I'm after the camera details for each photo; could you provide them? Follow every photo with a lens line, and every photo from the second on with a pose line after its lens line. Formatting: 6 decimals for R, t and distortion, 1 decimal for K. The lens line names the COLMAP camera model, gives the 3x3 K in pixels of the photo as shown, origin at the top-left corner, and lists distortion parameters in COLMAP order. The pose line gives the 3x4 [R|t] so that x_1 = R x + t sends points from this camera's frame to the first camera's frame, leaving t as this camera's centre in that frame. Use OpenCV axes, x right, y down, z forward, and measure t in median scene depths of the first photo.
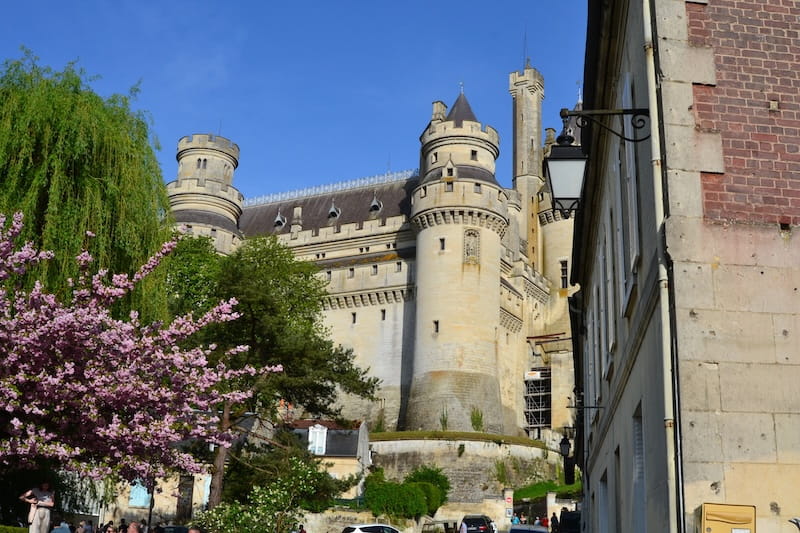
lens RADIAL K [[906.9, 0, 400.0], [0, 906.9, 266.5], [0, 0, 1]] dist [-0.205795, 0.001652]
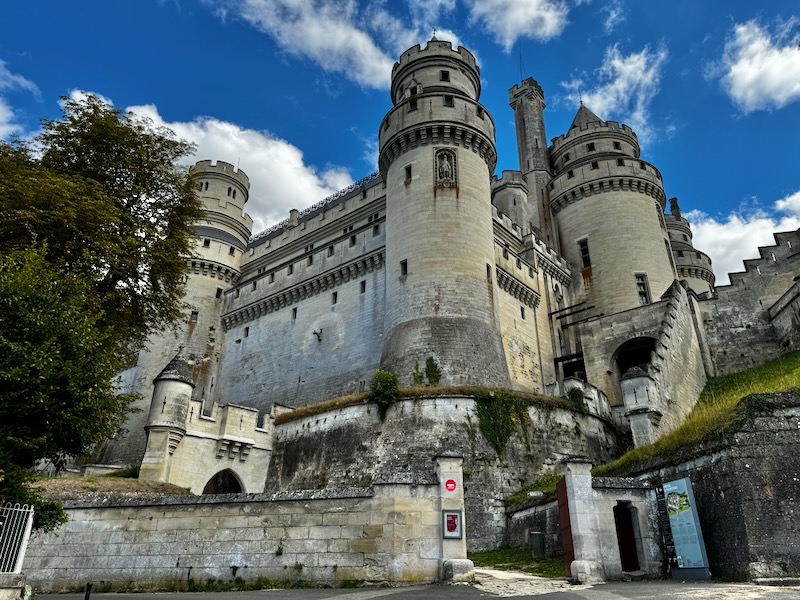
lens RADIAL K [[554.0, 0, 400.0], [0, 554.0, 300.0], [0, 0, 1]] dist [0.048727, -0.000086]
pose [[0.981680, -0.113989, -0.152679, 0.100312], [0.092702, 0.985809, -0.139954, 0.152025], [0.166465, 0.123236, 0.978316, 0.535848]]
